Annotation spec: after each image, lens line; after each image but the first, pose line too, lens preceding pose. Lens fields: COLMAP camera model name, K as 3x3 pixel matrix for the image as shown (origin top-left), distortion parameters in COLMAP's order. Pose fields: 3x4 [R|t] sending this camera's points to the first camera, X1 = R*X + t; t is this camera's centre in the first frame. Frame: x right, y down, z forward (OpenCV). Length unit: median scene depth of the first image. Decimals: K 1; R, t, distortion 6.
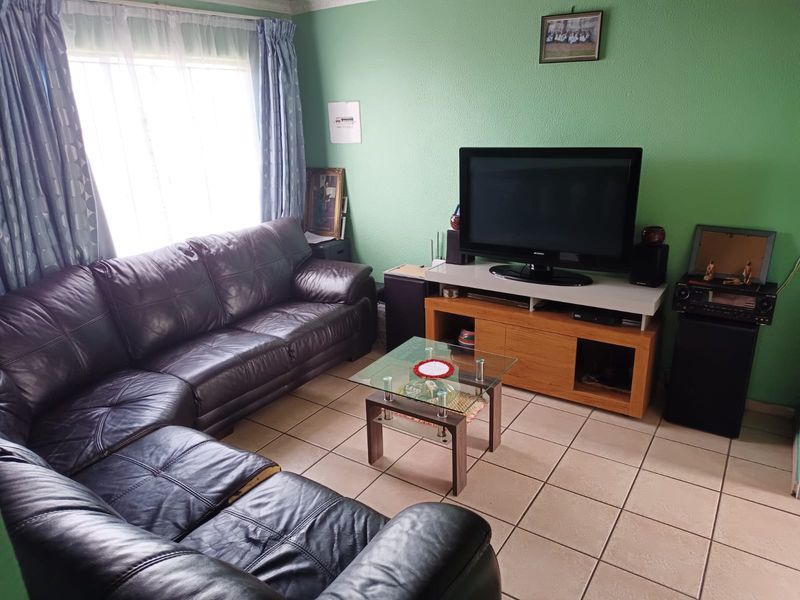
lens RADIAL K [[549.8, 0, 400.9], [0, 549.8, 295.7], [0, 0, 1]] dist [0.040426, -0.040663]
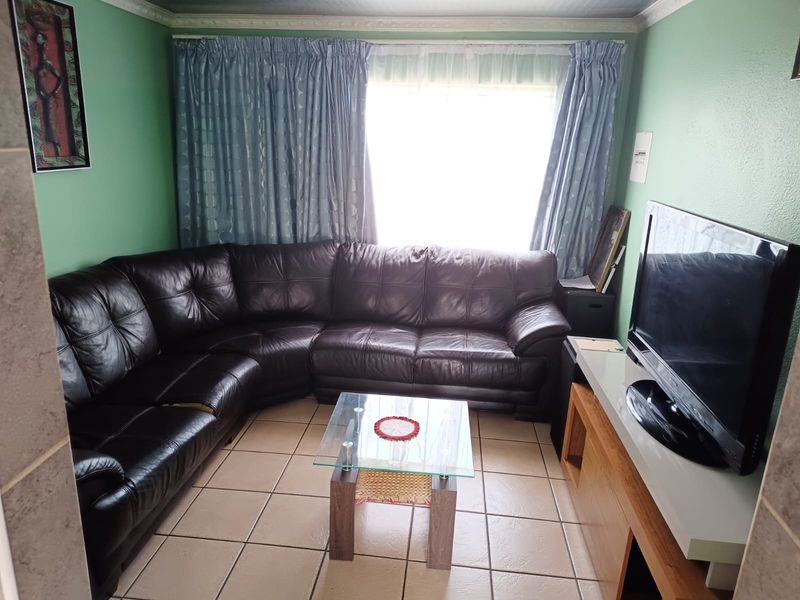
lens RADIAL K [[549.8, 0, 400.9], [0, 549.8, 295.7], [0, 0, 1]] dist [0.040426, -0.040663]
pose [[0.474644, 0.291967, -0.830343, 0.532189], [-0.328652, 0.933938, 0.140528, -0.137364], [0.816518, 0.206193, 0.539243, 0.351770]]
